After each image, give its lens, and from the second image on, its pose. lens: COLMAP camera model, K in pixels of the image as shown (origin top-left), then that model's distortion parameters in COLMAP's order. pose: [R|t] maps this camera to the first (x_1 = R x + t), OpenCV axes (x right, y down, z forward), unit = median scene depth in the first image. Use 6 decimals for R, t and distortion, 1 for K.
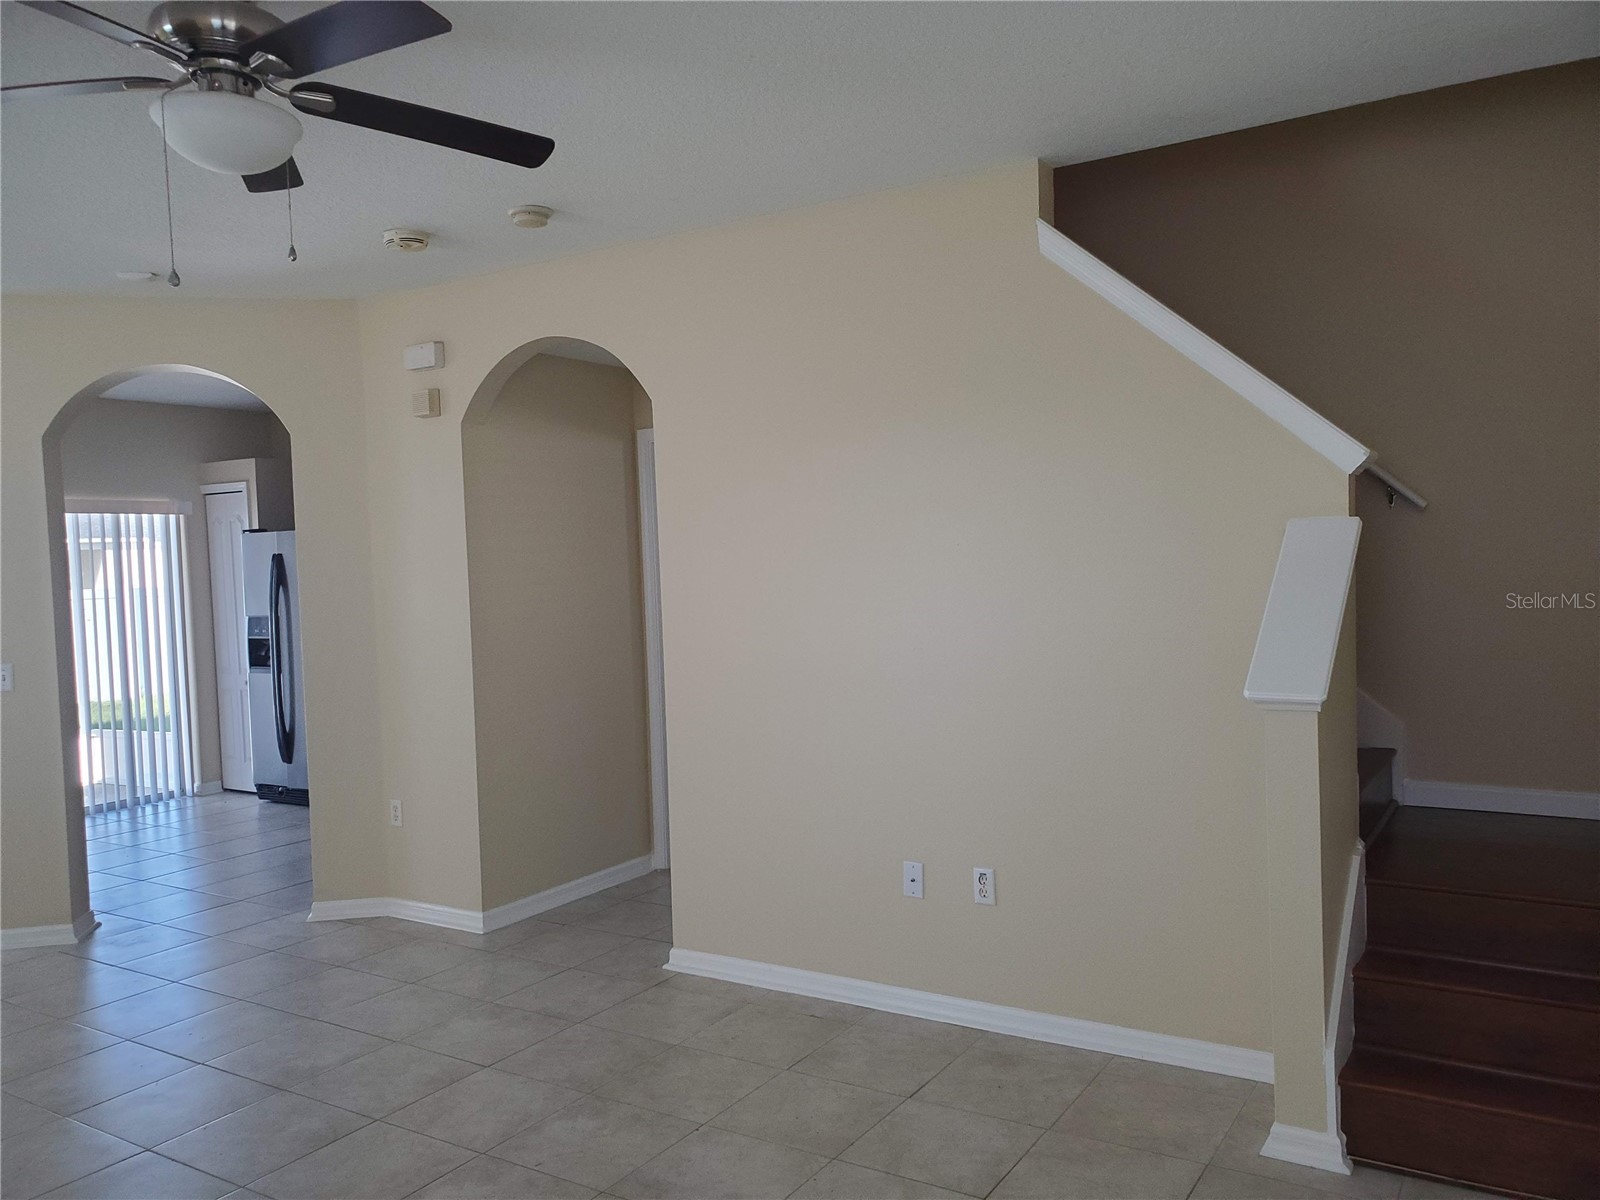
lens RADIAL K [[1243.7, 0, 791.7], [0, 1243.7, 604.9], [0, 0, 1]] dist [0.002312, 0.015638]
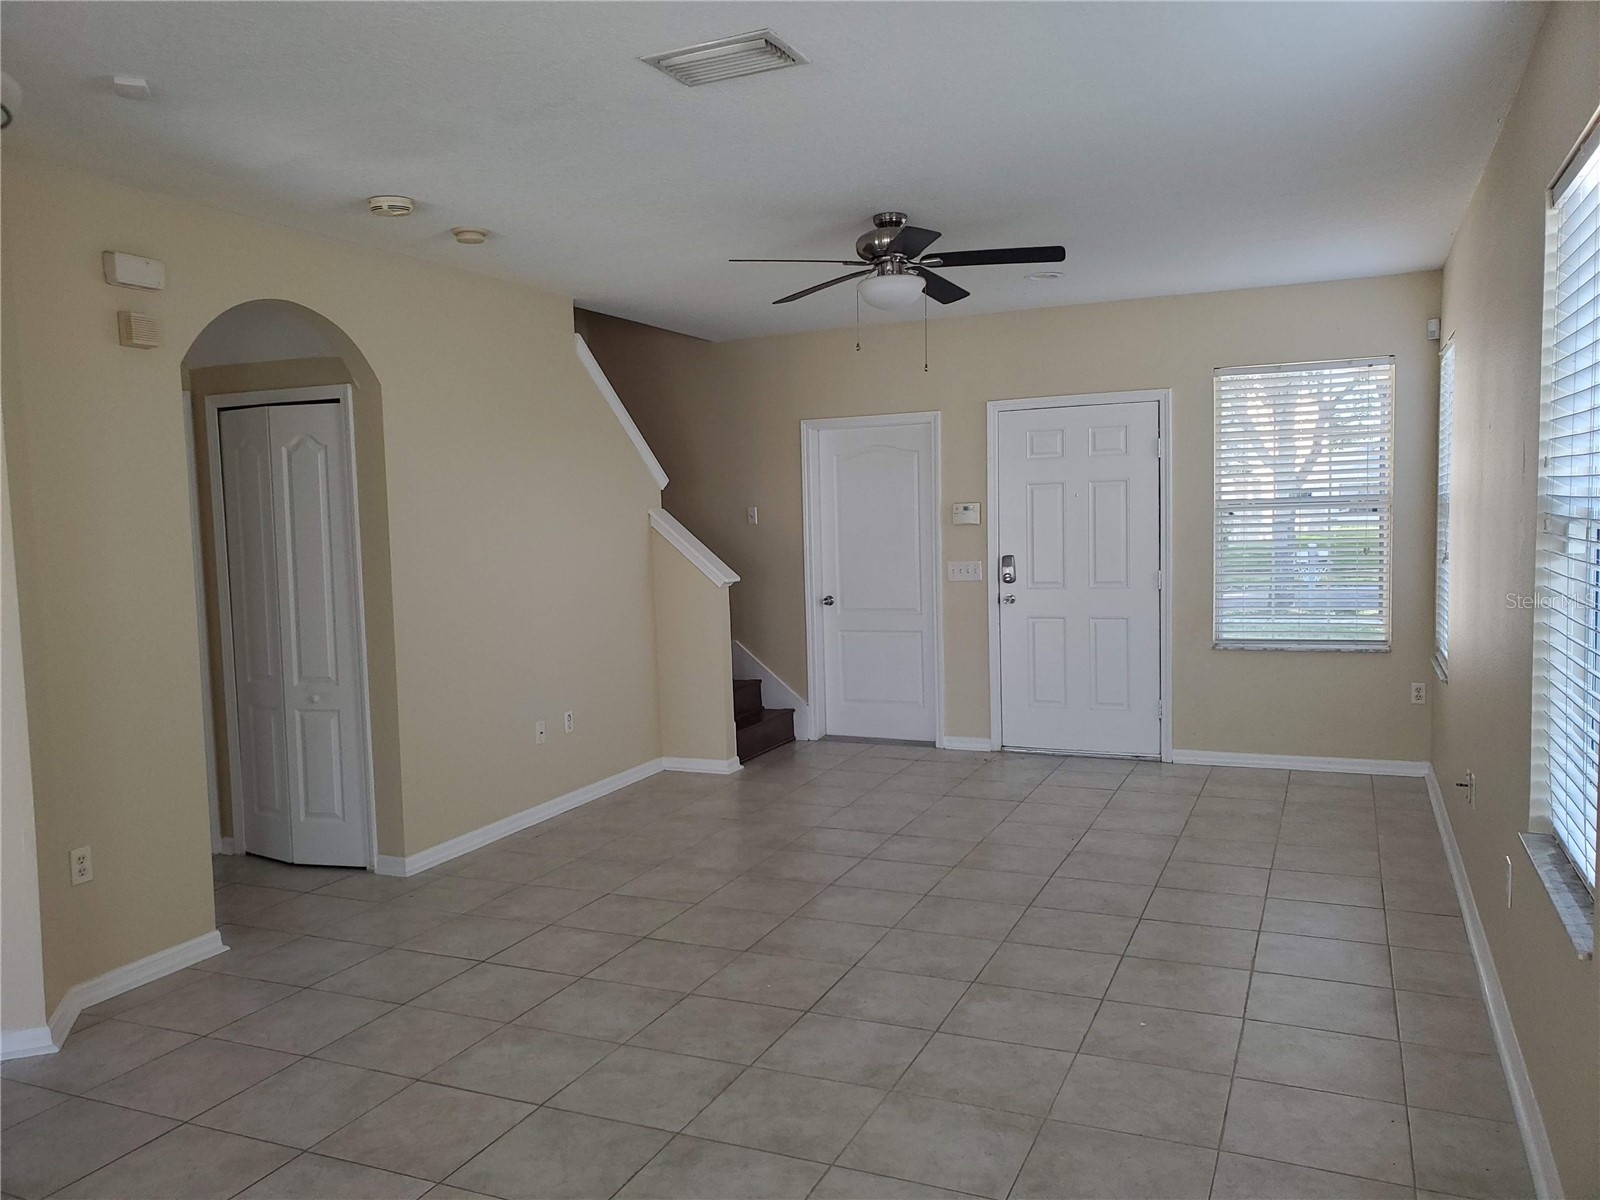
lens RADIAL K [[1243.7, 0, 799.0], [0, 1243.7, 598.8], [0, 0, 1]] dist [0.002312, 0.015638]
pose [[-0.149703, -0.036795, 0.988046, -1.367776], [0.068294, 0.996536, 0.047458, 0.003748], [-0.986370, 0.074582, -0.146671, 0.834714]]
